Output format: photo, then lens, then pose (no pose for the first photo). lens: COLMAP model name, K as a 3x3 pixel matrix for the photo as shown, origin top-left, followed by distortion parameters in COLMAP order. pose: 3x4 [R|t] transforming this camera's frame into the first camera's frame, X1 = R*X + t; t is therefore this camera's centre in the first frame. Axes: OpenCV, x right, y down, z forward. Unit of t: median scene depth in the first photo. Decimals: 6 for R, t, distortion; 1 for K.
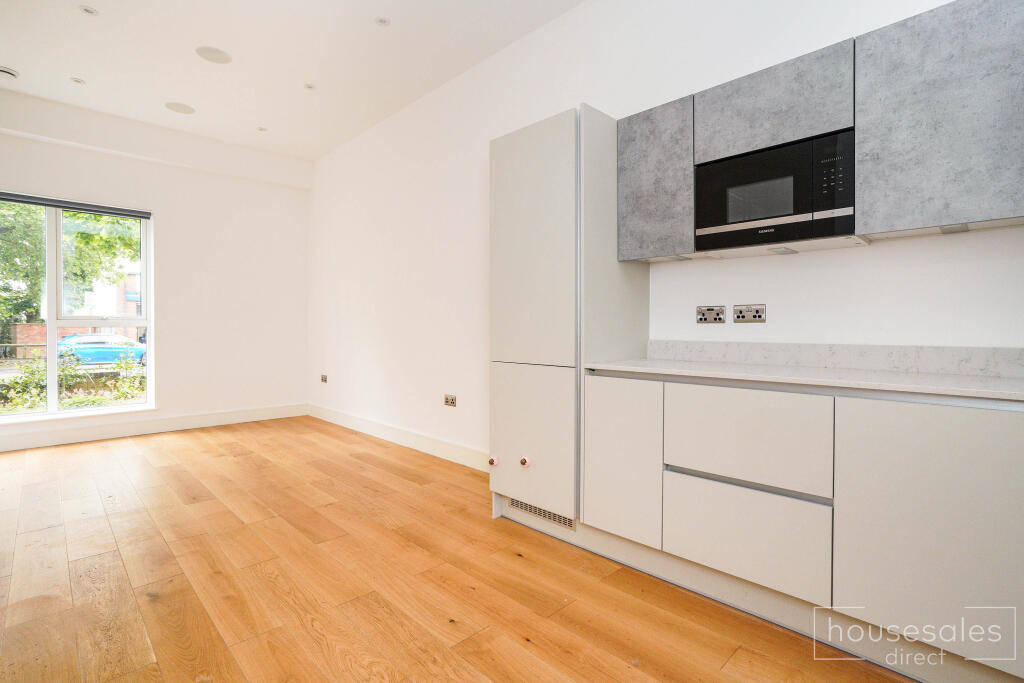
lens RADIAL K [[486.6, 0, 512.0], [0, 486.6, 341.5], [0, 0, 1]] dist [-0.036677, 0.026450]
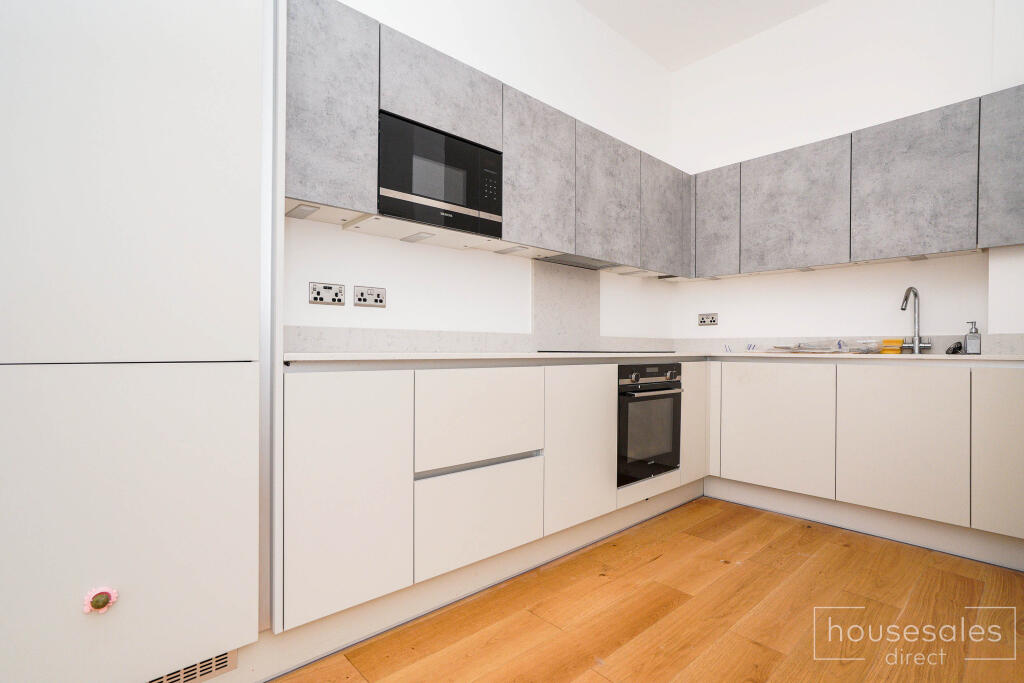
lens RADIAL K [[478.1, 0, 507.0], [0, 478.1, 353.2], [0, 0, 1]] dist [-0.033740, 0.025290]
pose [[0.058456, -0.010250, 0.998237, -0.437662], [0.024063, 0.999671, 0.008856, 0.051672], [-0.998000, 0.023503, 0.058684, 0.773558]]
